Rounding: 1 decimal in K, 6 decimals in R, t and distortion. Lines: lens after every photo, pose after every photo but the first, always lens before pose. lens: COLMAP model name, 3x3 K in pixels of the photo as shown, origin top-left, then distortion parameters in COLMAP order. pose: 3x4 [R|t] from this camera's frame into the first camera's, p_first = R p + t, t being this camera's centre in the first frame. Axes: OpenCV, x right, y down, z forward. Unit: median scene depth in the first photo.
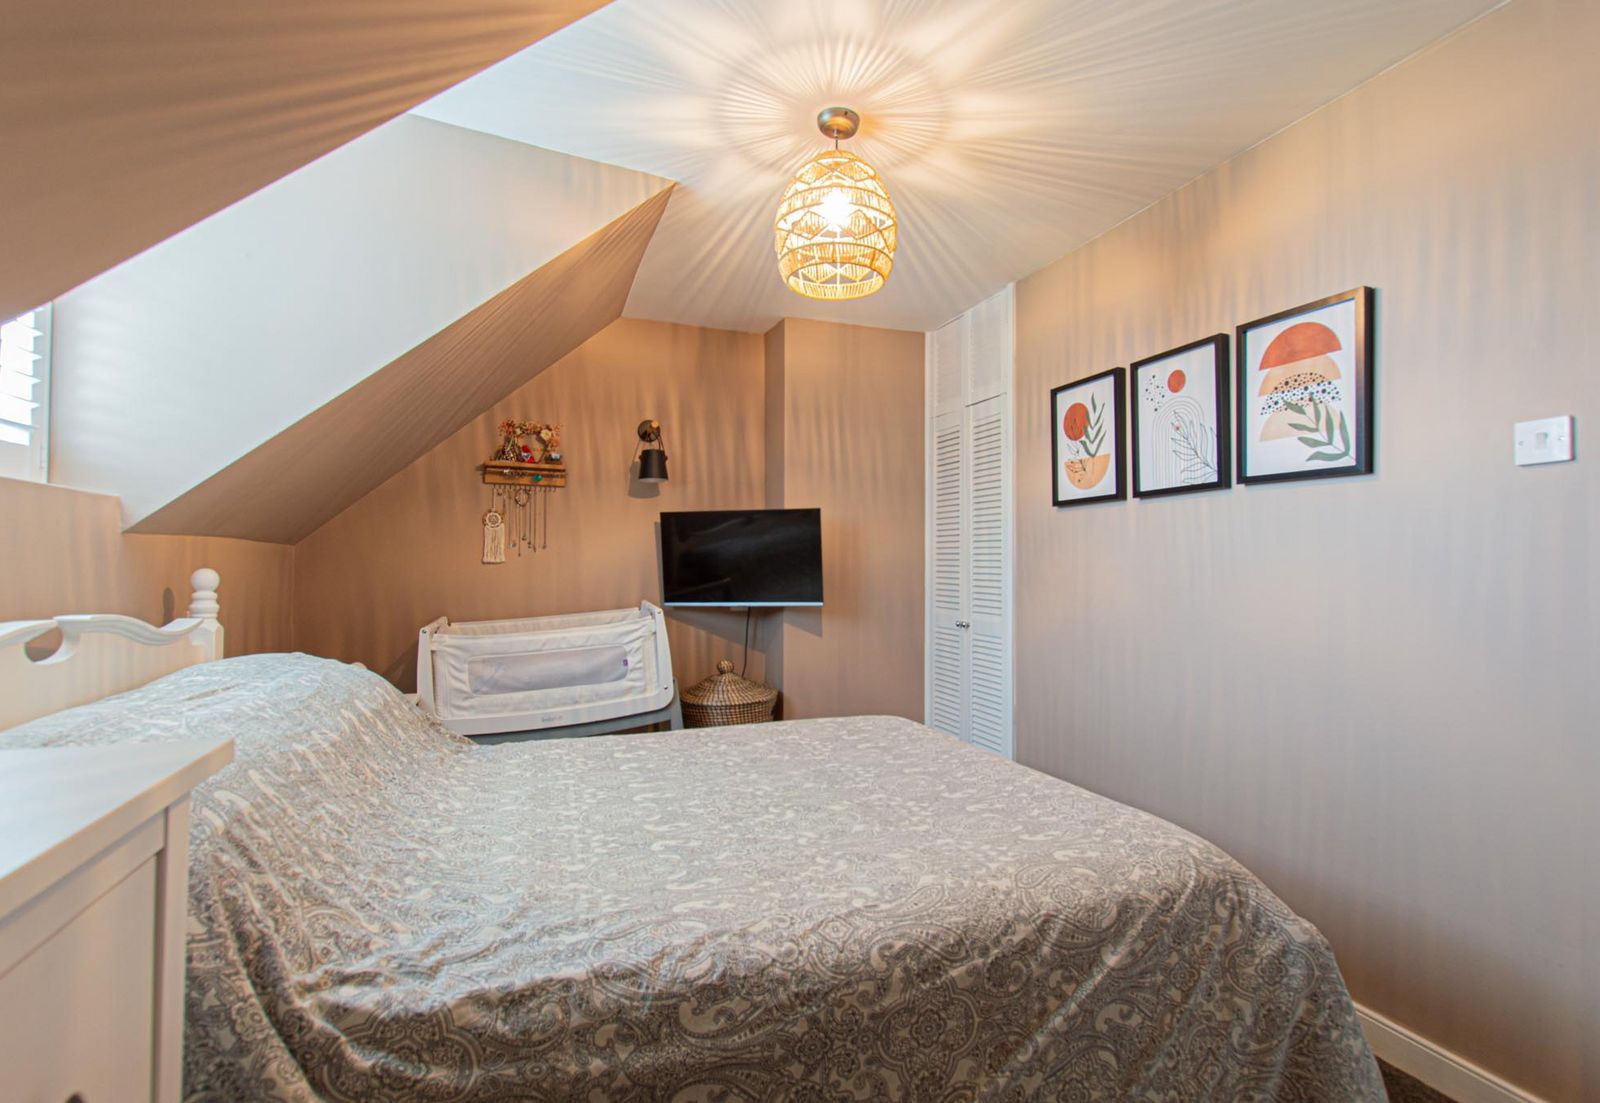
lens RADIAL K [[752.2, 0, 801.8], [0, 752.2, 554.6], [0, 0, 1]] dist [0.004436, -0.000167]
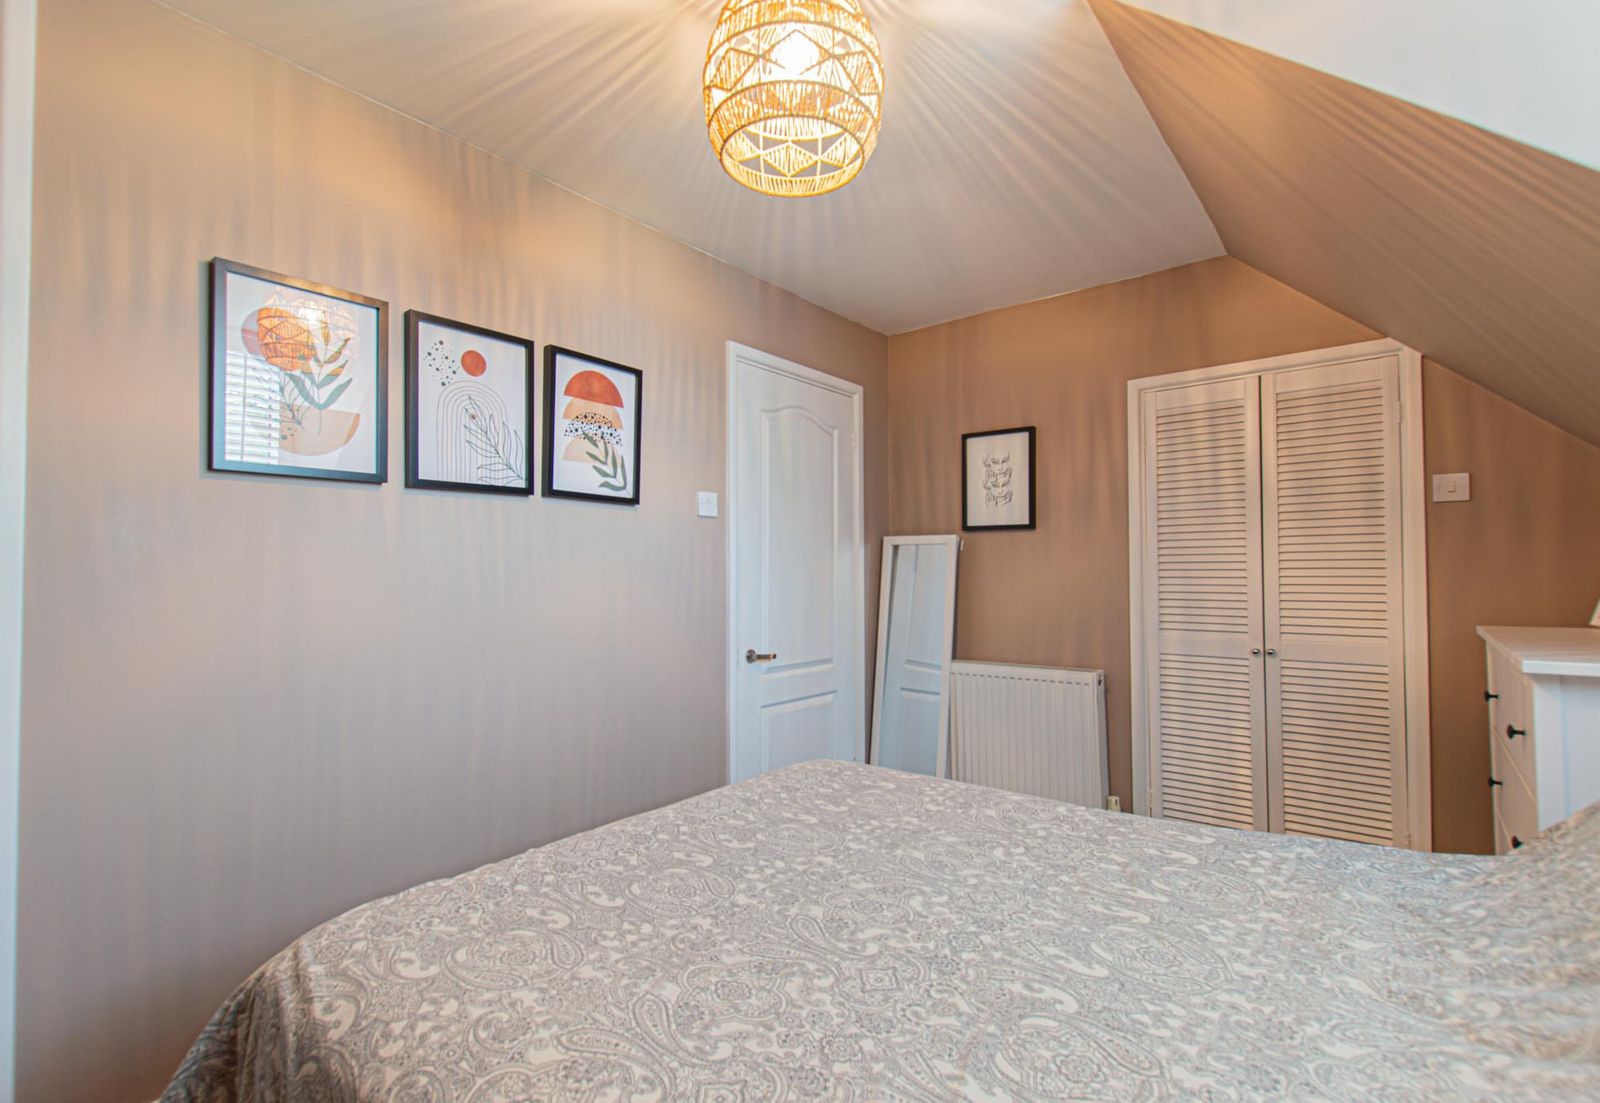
lens RADIAL K [[752.2, 0, 801.8], [0, 752.2, 554.6], [0, 0, 1]] dist [0.004436, -0.000167]
pose [[-0.506288, -0.005338, 0.862348, -0.539796], [-0.033090, 0.999365, -0.013241, -0.007262], [-0.861729, -0.035239, -0.506143, 1.285037]]
